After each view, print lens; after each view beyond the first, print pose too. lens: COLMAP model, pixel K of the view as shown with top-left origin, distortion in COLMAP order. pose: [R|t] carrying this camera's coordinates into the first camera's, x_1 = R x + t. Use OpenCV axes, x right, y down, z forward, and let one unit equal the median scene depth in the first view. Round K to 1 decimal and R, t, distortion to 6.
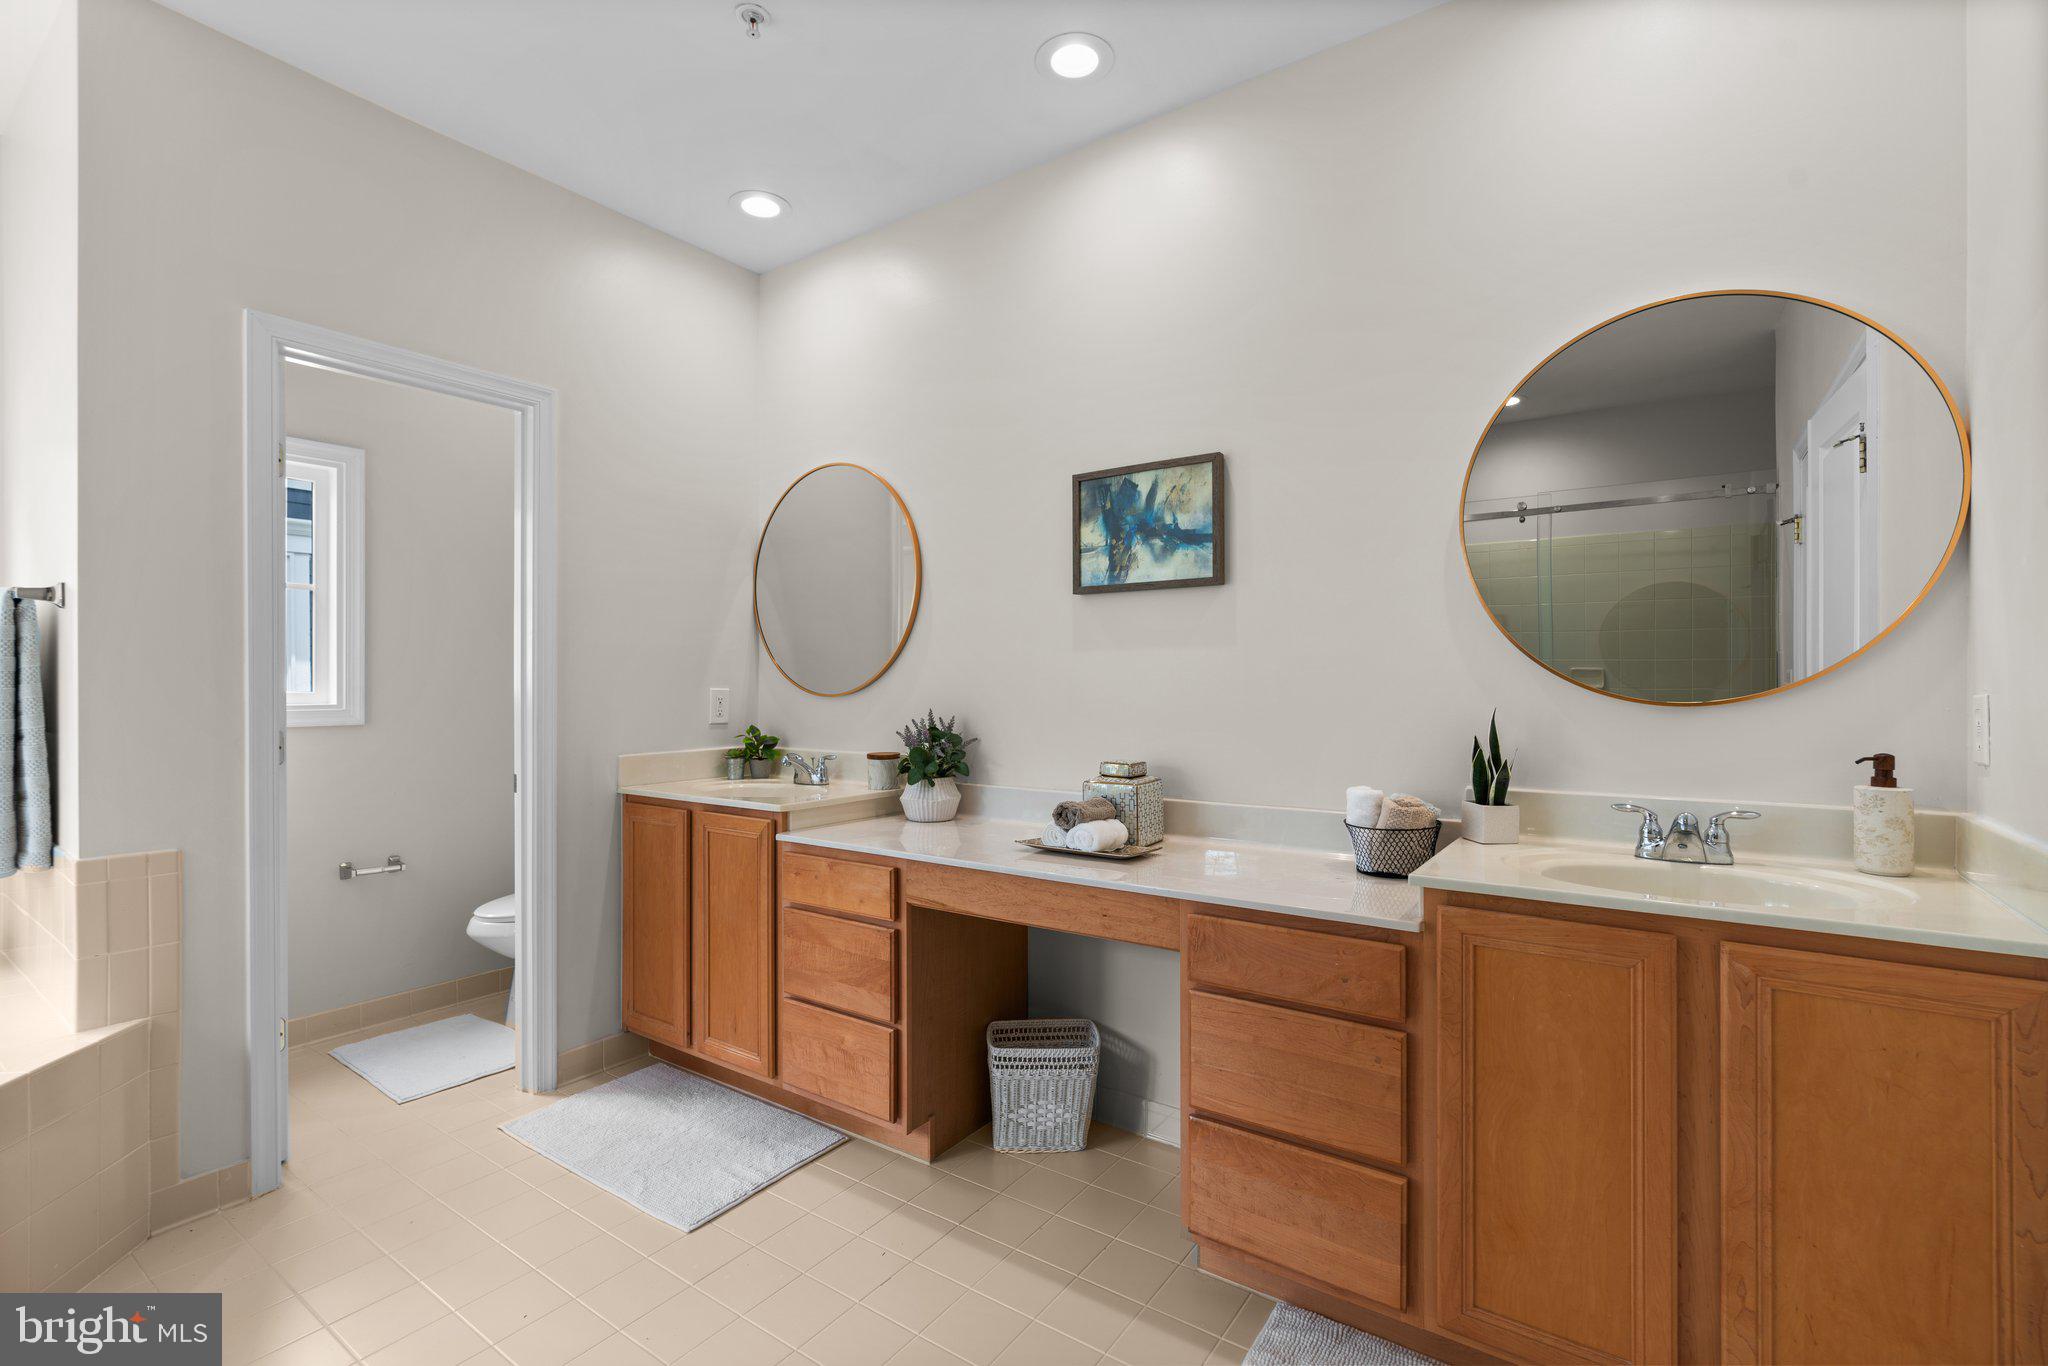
lens RADIAL K [[924.4, 0, 1016.9], [0, 924.4, 684.1], [0, 0, 1]] dist [-0.013715, 0.007052]
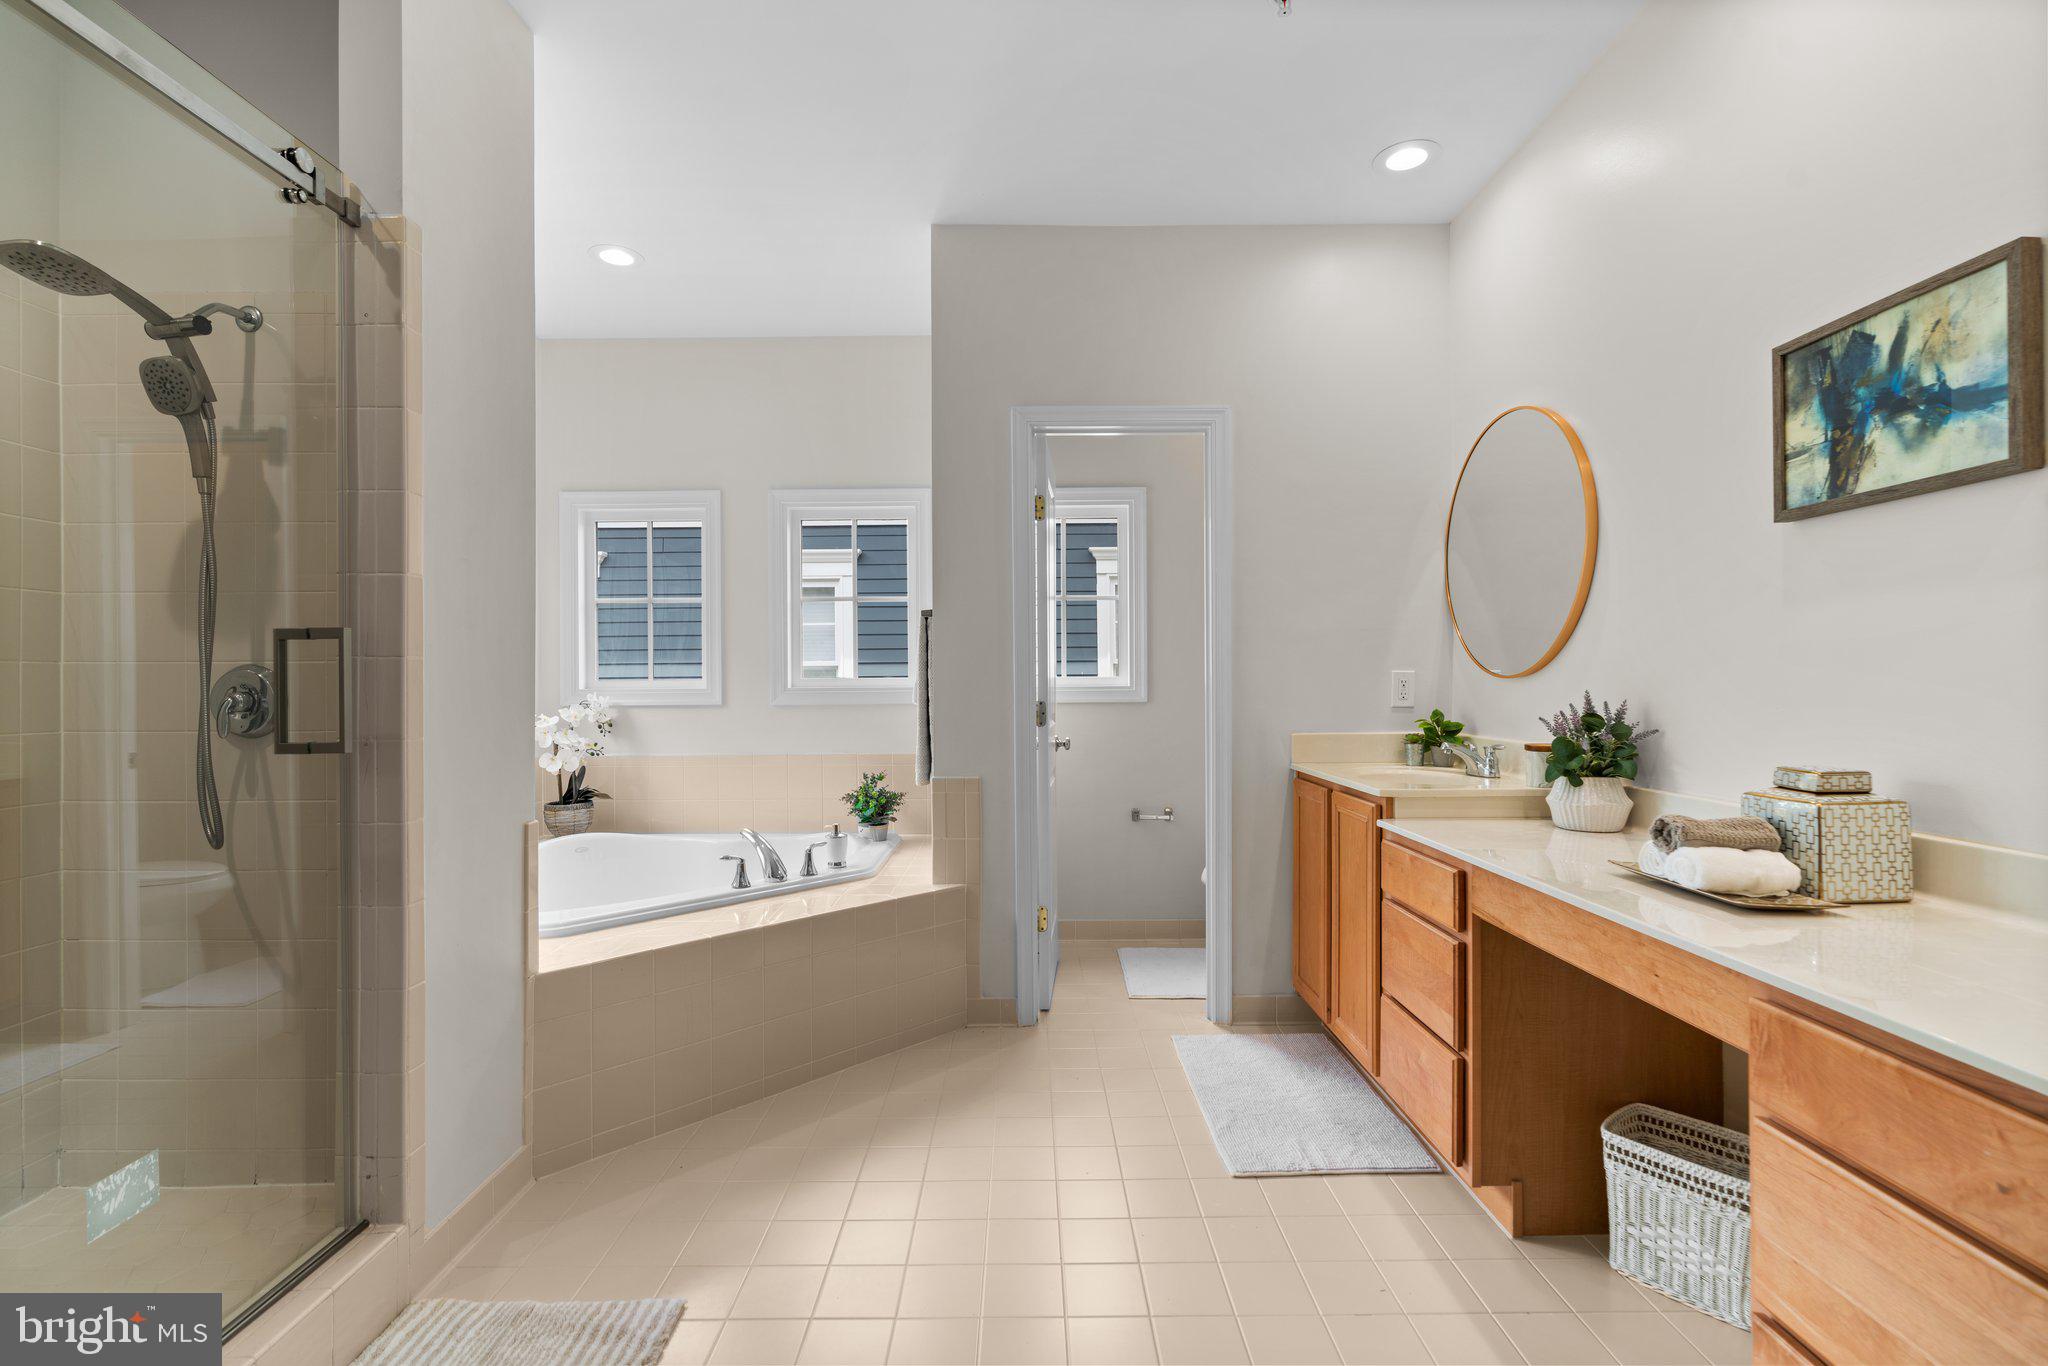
lens RADIAL K [[924.4, 0, 1022.9], [0, 924.4, 680.0], [0, 0, 1]] dist [-0.013715, 0.007052]
pose [[0.571201, -0.002945, -0.820805, 0.316706], [0.001449, 0.999996, -0.002580, 0.021453], [0.820809, 0.000284, 0.571202, 0.162260]]
